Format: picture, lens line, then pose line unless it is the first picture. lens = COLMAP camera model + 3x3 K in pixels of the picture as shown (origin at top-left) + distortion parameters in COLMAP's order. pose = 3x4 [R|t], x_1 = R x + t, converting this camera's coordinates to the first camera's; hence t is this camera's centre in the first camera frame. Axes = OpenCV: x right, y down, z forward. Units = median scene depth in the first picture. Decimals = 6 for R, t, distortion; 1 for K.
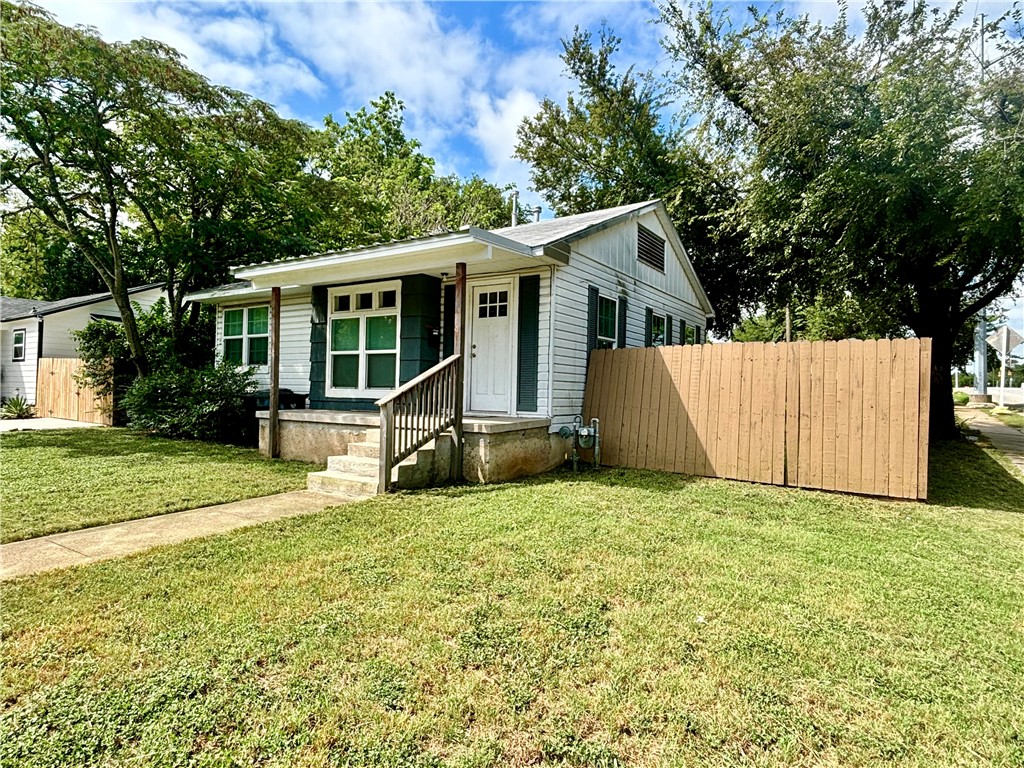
lens RADIAL K [[586.9, 0, 512.0], [0, 586.9, 384.0], [0, 0, 1]] dist [0.001479, 0.000095]
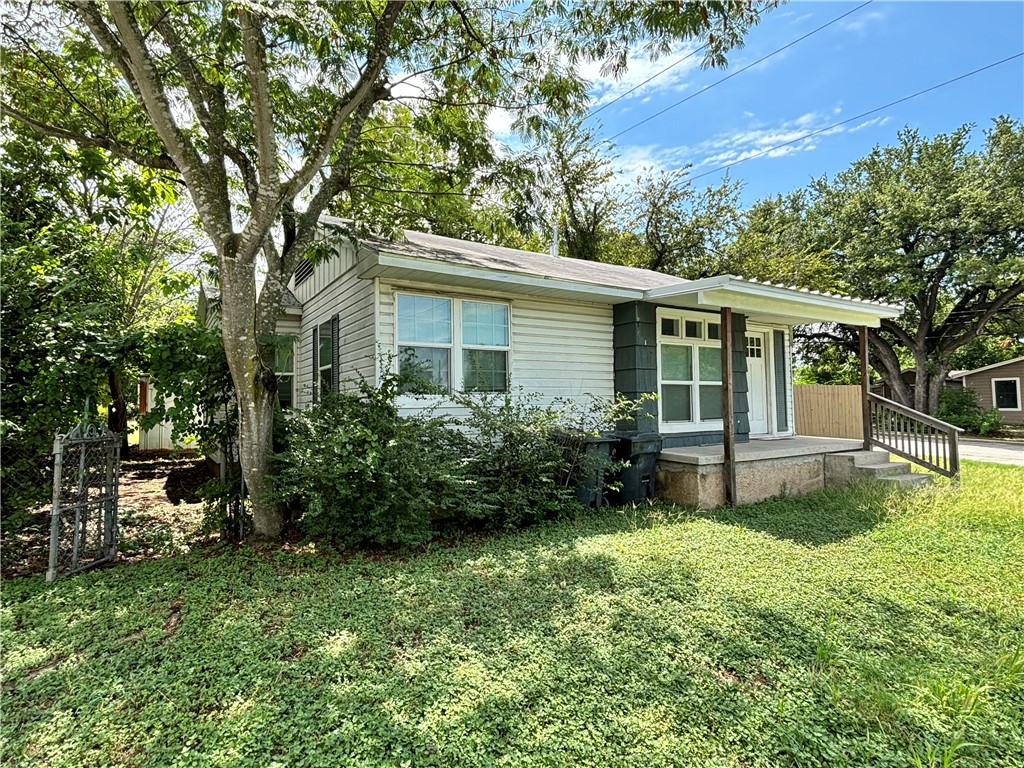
lens RADIAL K [[548.4, 0, 512.0], [0, 548.4, 384.0], [0, 0, 1]] dist [0.000985, 0.000043]
pose [[0.413203, 0.009659, 0.910588, -1.185701], [0.009878, 0.999837, -0.015088, -0.041999], [-0.910585, 0.015229, 0.413041, 0.905162]]
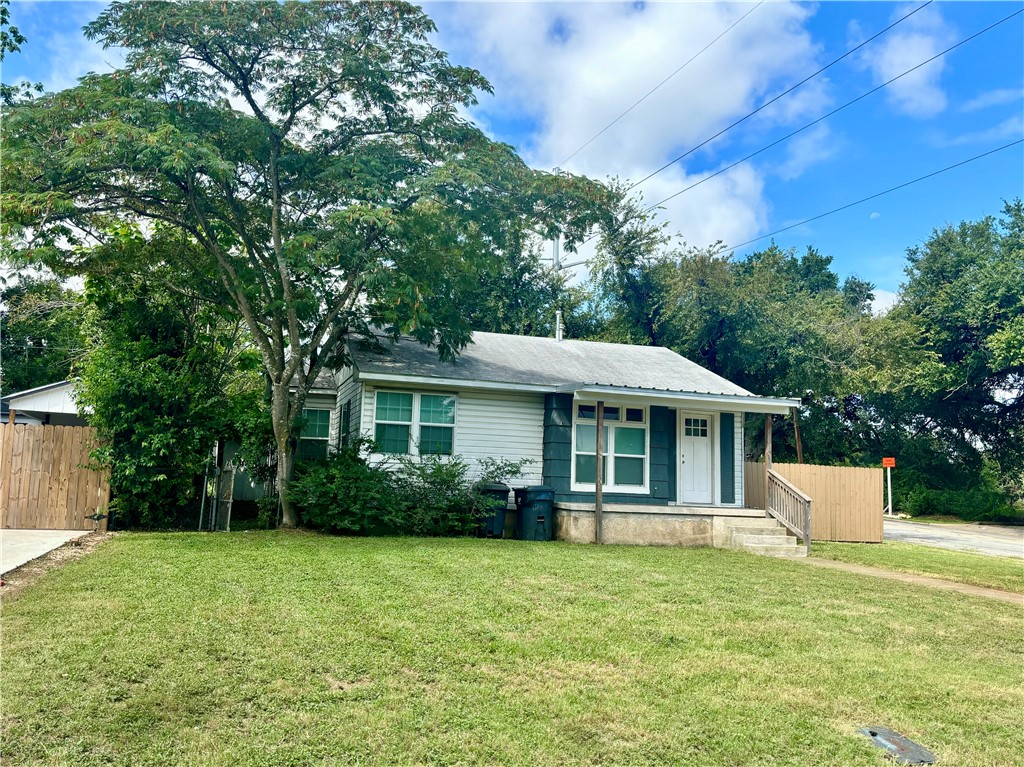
lens RADIAL K [[835.8, 0, 512.0], [0, 835.8, 383.5], [0, 0, 1]] dist [0.132027, -0.000131]
pose [[0.622845, 0.099138, 0.776039, -1.764005], [-0.033476, 0.994407, -0.100167, -0.019476], [-0.781629, 0.036410, 0.622680, 0.061896]]
